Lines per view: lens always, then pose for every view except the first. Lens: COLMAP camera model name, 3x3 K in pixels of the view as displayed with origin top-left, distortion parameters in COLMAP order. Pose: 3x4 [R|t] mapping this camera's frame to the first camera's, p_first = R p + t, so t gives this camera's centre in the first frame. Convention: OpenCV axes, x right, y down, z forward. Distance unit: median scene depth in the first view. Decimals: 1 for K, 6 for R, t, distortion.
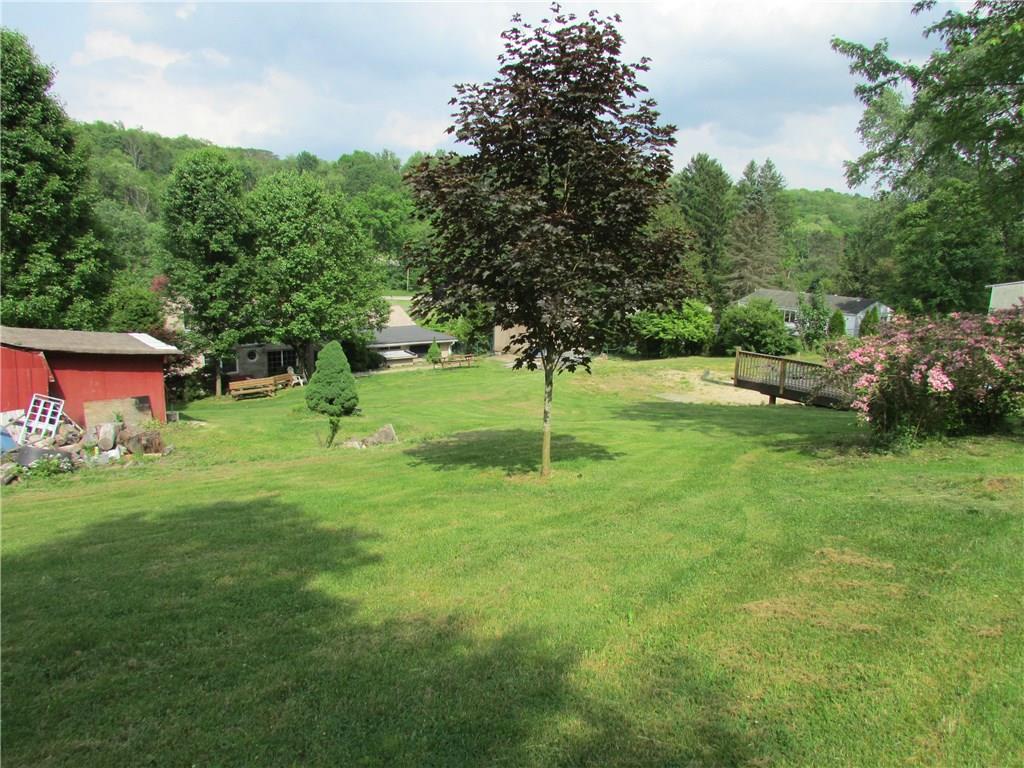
lens RADIAL K [[730.9, 0, 513.1], [0, 730.9, 380.1], [0, 0, 1]] dist [-0.027592, 0.004344]
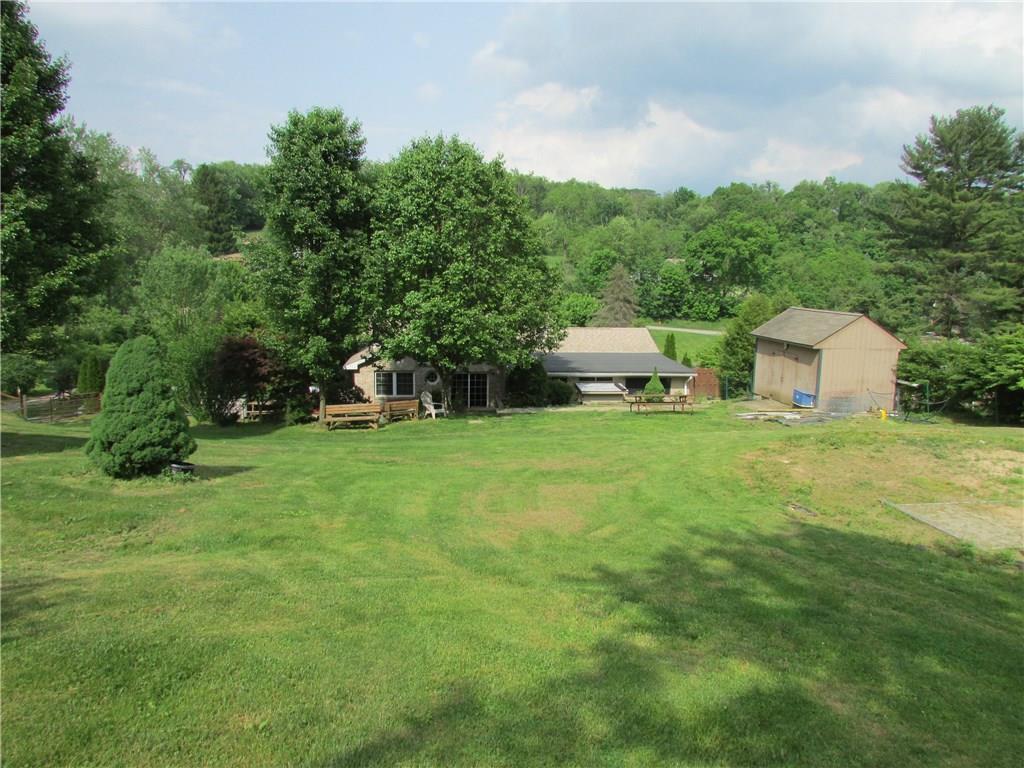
lens RADIAL K [[734.7, 0, 516.0], [0, 734.7, 391.4], [0, 0, 1]] dist [-0.009678, -0.000731]
pose [[0.877901, 0.068698, -0.473888, 0.230781], [-0.086194, 0.996161, -0.015270, -0.025086], [0.471020, 0.054252, 0.880453, 0.594738]]
